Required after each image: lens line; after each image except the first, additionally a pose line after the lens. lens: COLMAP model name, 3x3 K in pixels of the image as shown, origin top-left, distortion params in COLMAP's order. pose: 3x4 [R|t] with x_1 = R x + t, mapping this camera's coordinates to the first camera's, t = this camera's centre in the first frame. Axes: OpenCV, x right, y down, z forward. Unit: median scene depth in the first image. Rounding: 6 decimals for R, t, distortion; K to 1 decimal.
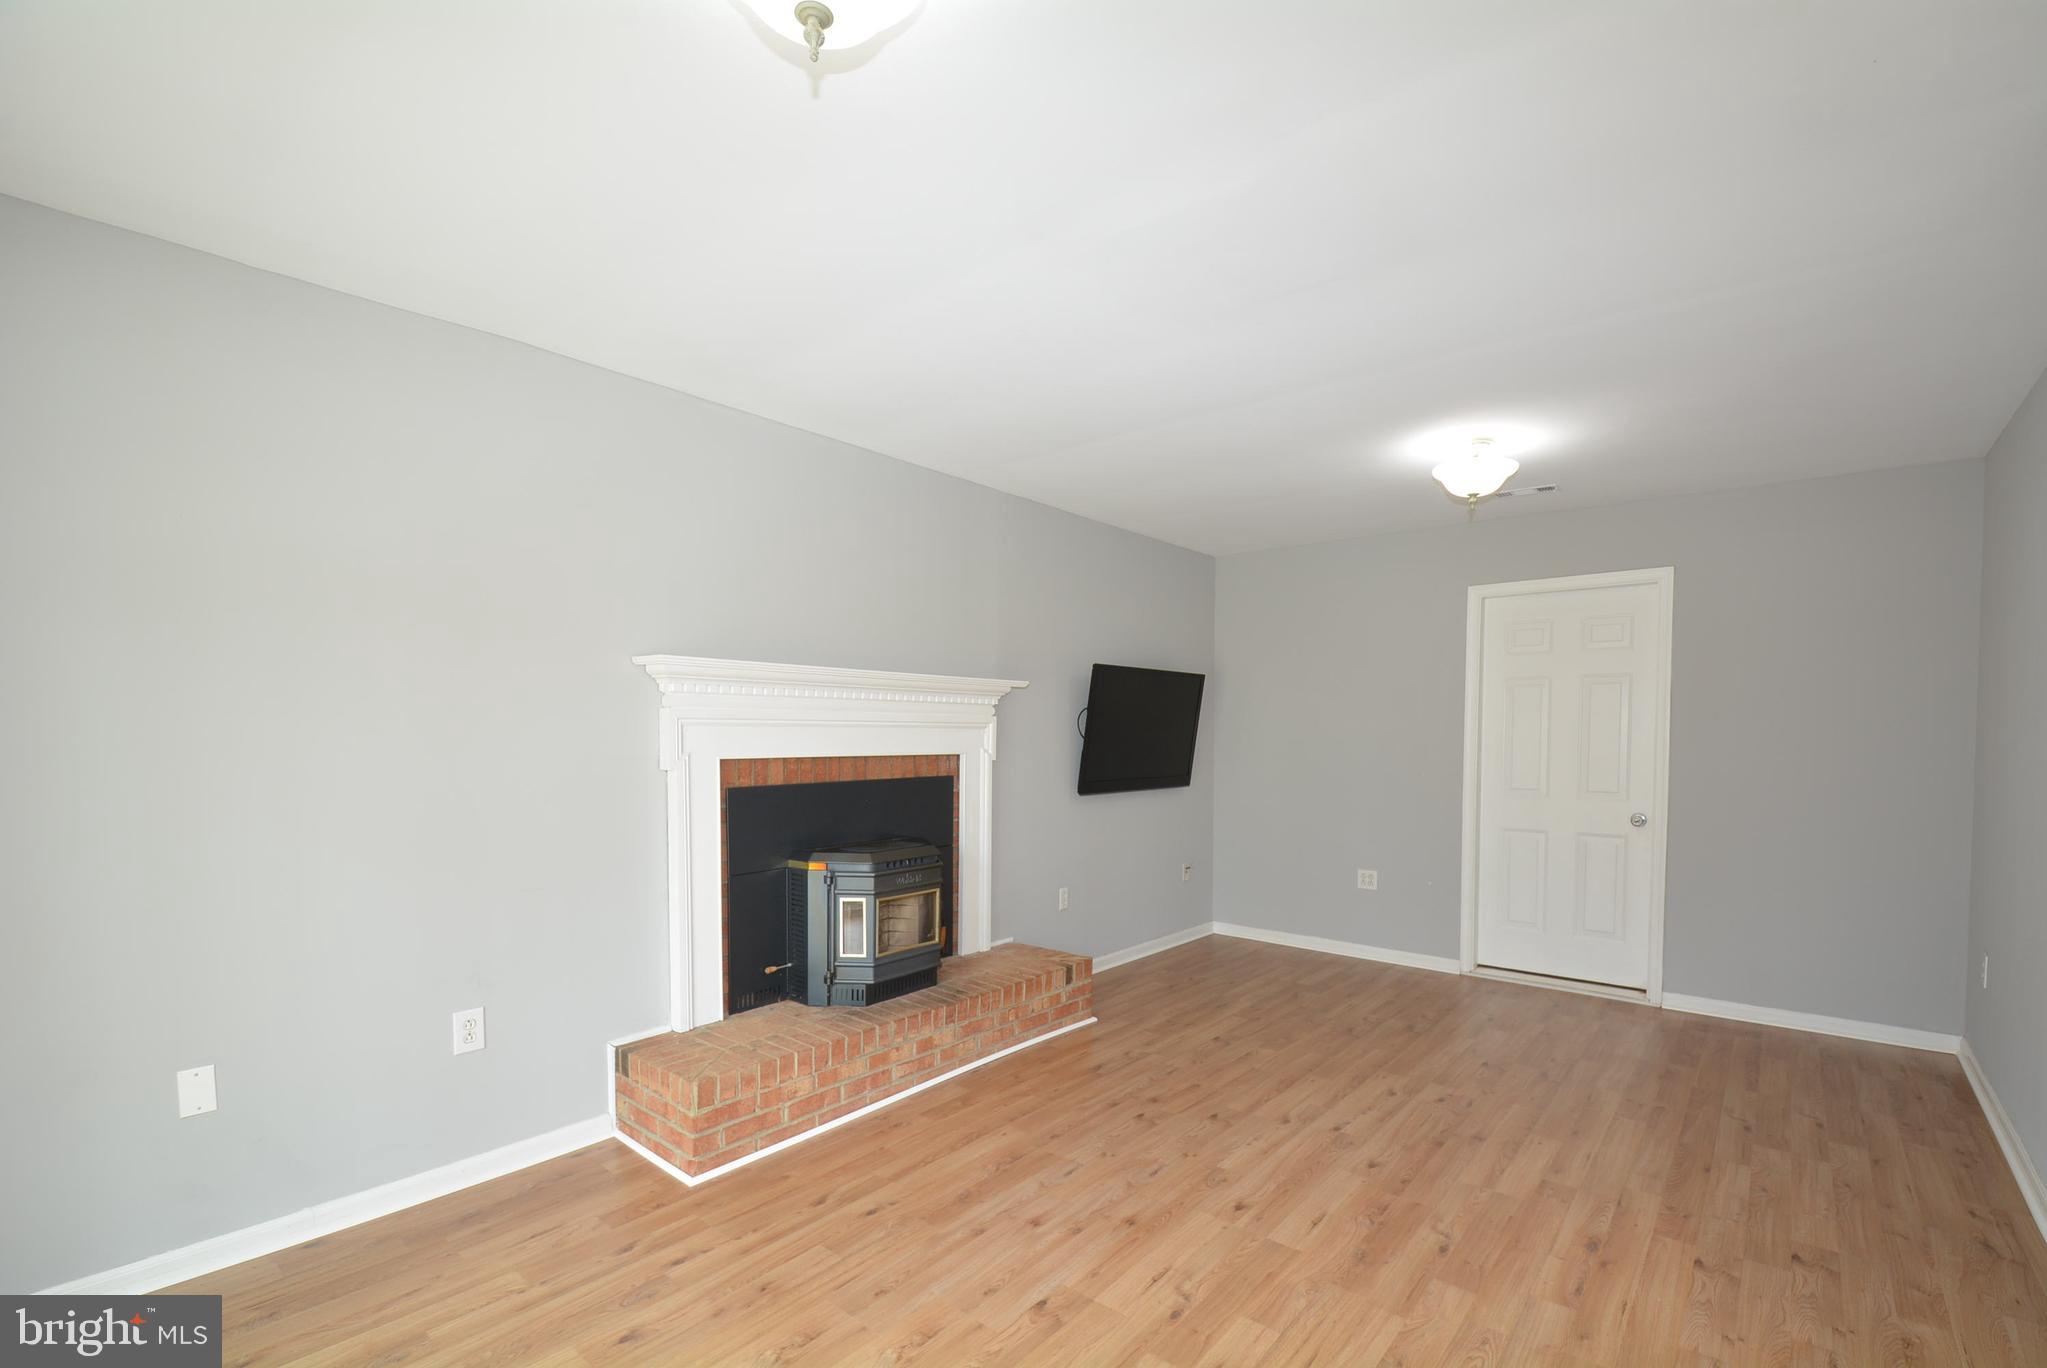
lens RADIAL K [[903.7, 0, 1072.0], [0, 903.7, 767.8], [0, 0, 1]] dist [-0.014050, -0.001205]
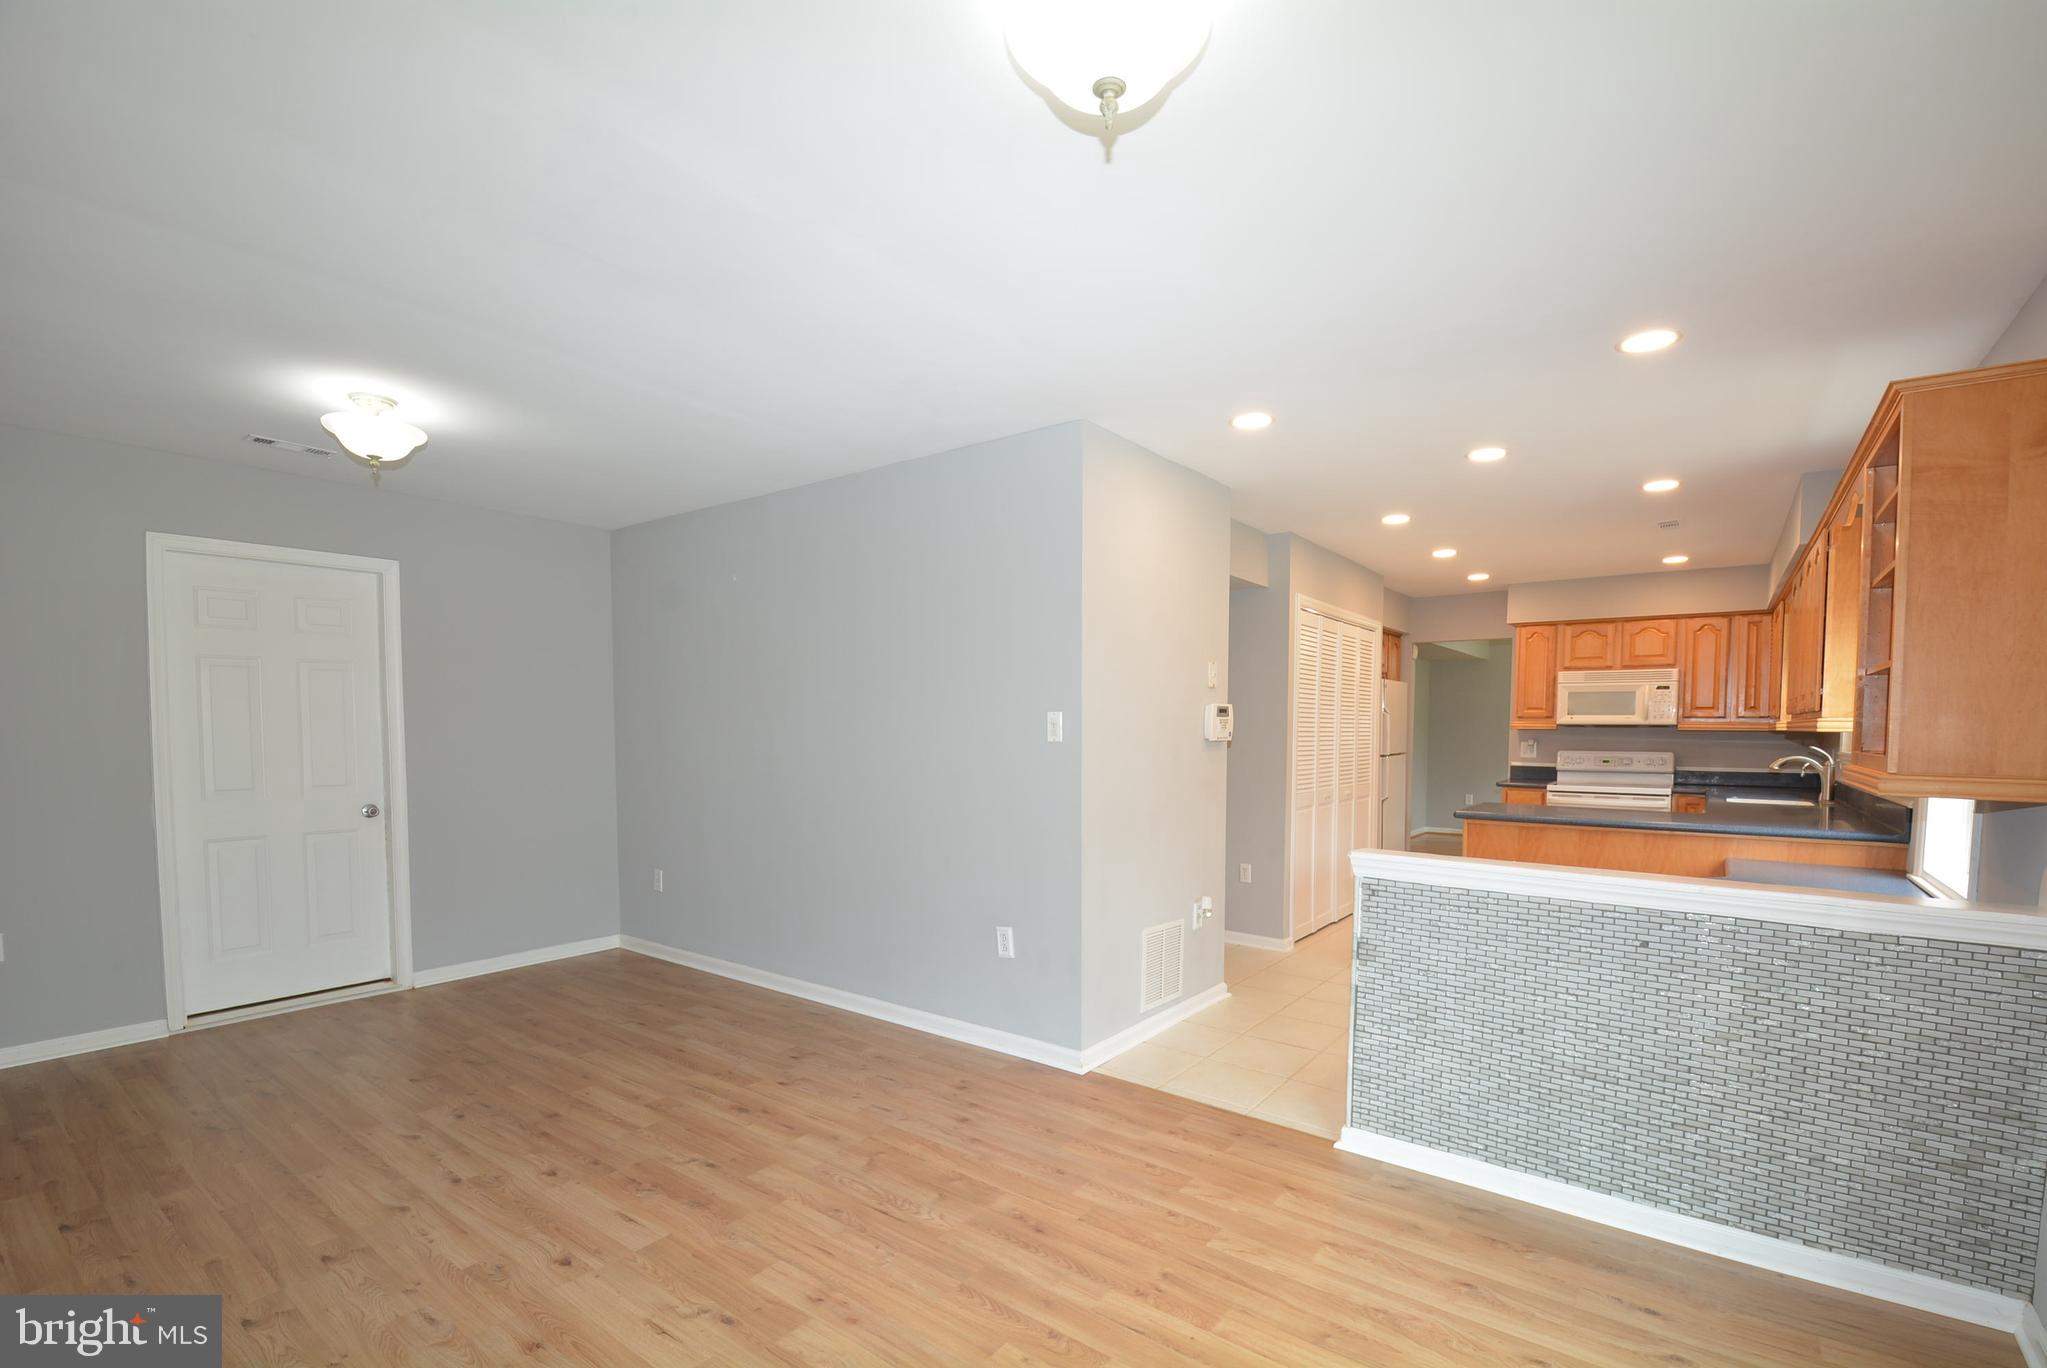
lens RADIAL K [[903.7, 0, 1040.7], [0, 903.7, 757.5], [0, 0, 1]] dist [-0.014050, -0.001205]
pose [[-0.048443, -0.039776, 0.998034, -0.489487], [0.036674, 0.998462, 0.041574, -0.017349], [-0.998152, 0.038615, -0.046910, 0.393905]]
